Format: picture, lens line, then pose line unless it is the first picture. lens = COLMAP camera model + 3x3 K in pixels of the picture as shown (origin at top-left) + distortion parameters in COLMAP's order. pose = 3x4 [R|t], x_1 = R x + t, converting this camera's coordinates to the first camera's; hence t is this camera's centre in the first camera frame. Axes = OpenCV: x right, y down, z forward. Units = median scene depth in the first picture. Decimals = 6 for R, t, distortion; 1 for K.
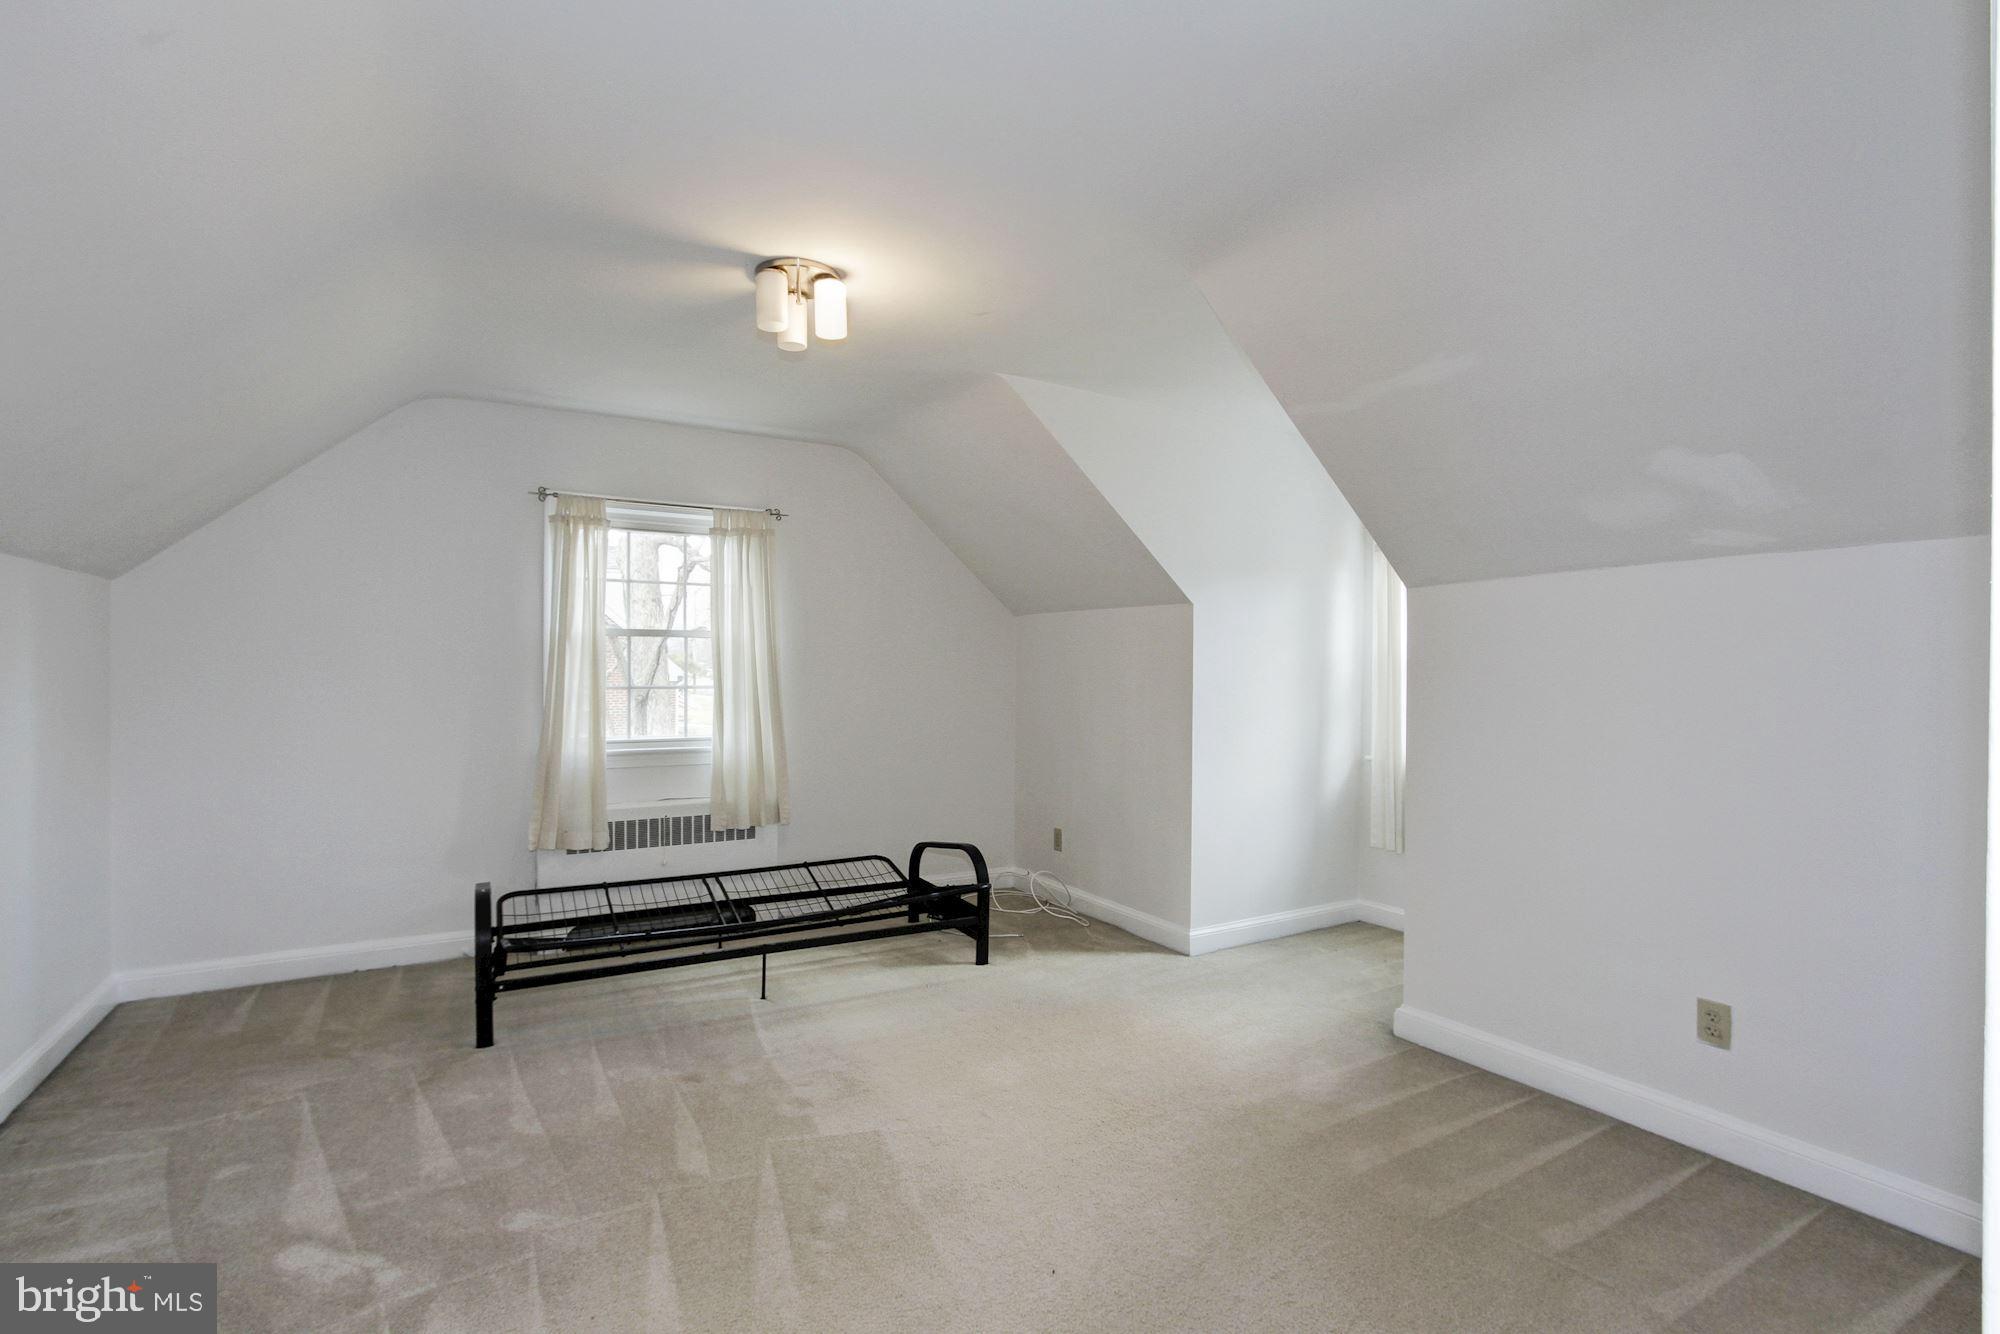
lens RADIAL K [[927.7, 0, 996.3], [0, 927.7, 666.9], [0, 0, 1]] dist [-0.005190, 0.002097]
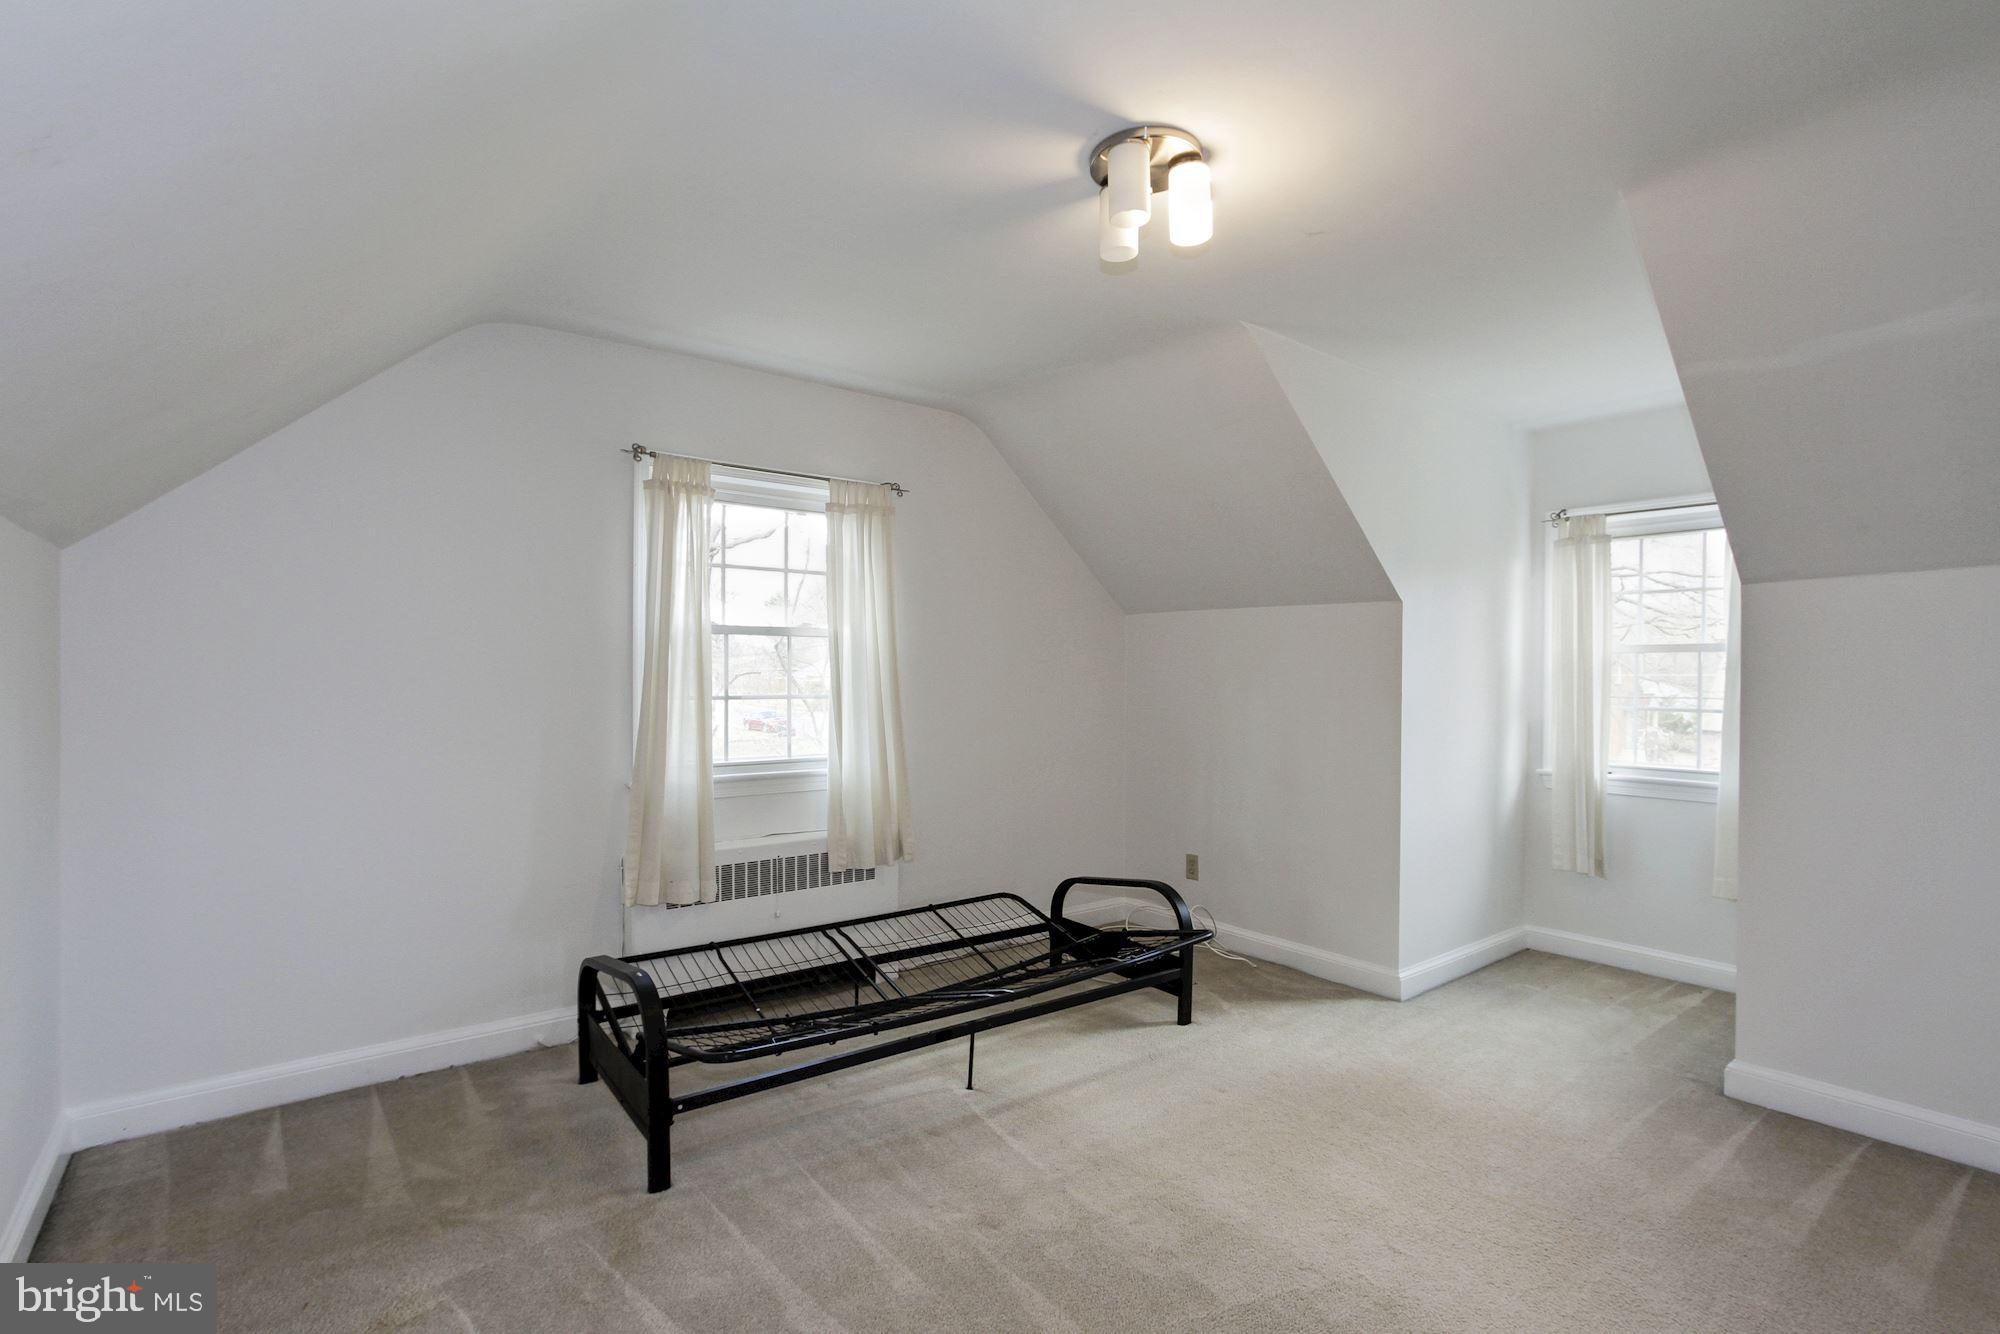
lens RADIAL K [[927.7, 0, 984.9], [0, 927.7, 670.1], [0, 0, 1]] dist [-0.005190, 0.002097]
pose [[0.991605, 0.000877, 0.129301, -0.300436], [-0.000814, 1.000000, -0.000538, -0.001489], [-0.129302, 0.000428, 0.991605, 0.182127]]
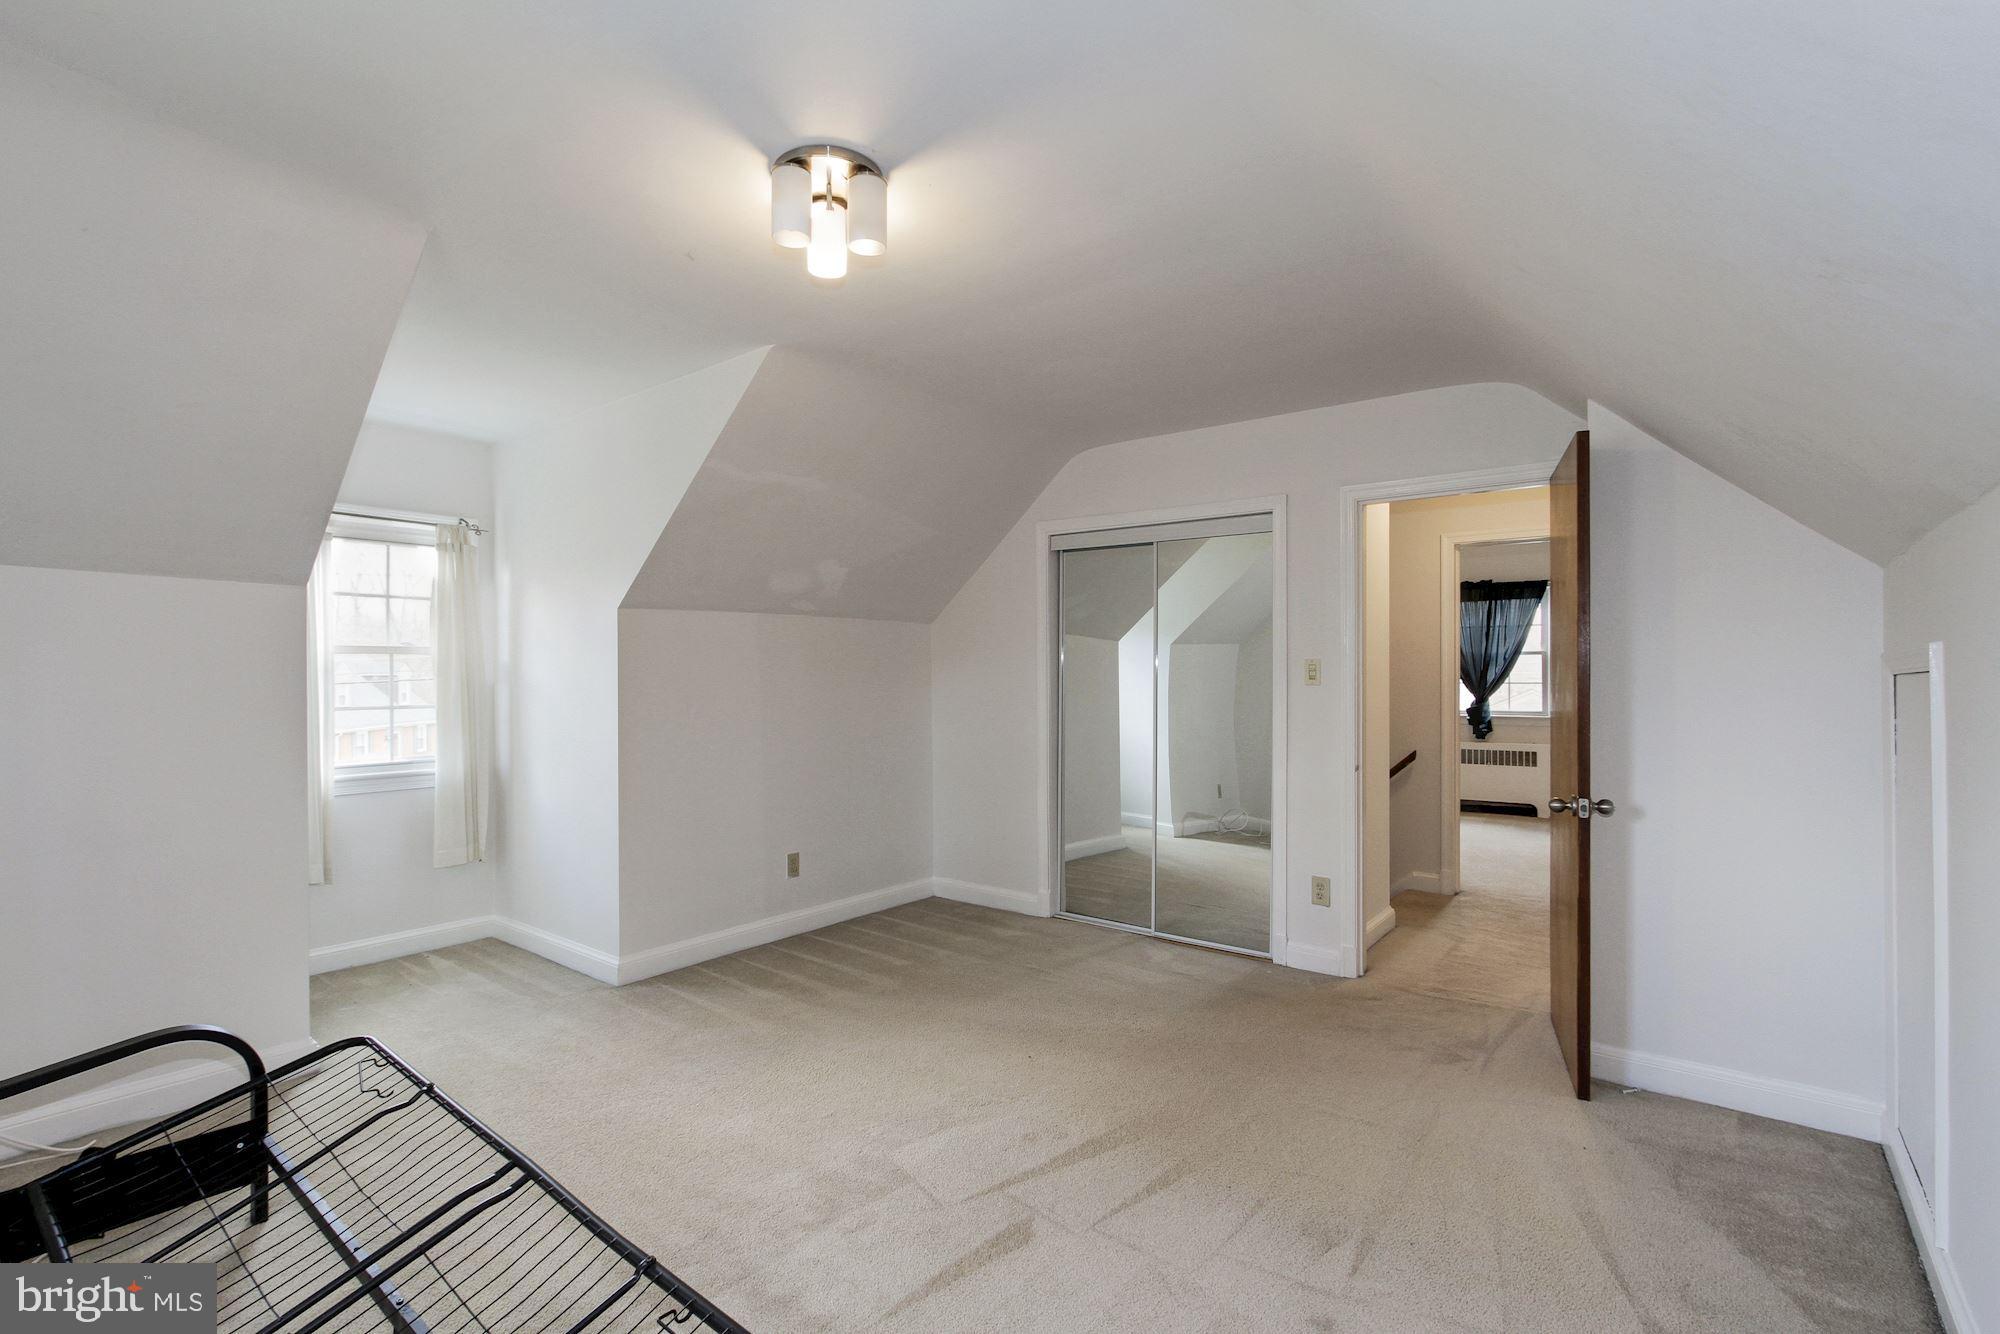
lens RADIAL K [[927.7, 0, 1003.3], [0, 927.7, 668.3], [0, 0, 1]] dist [-0.005190, 0.002097]
pose [[-0.368970, 0.001422, 0.929440, -0.677749], [-0.002481, 0.999994, -0.002514, -0.004454], [-0.929438, -0.003233, -0.368965, 0.787756]]
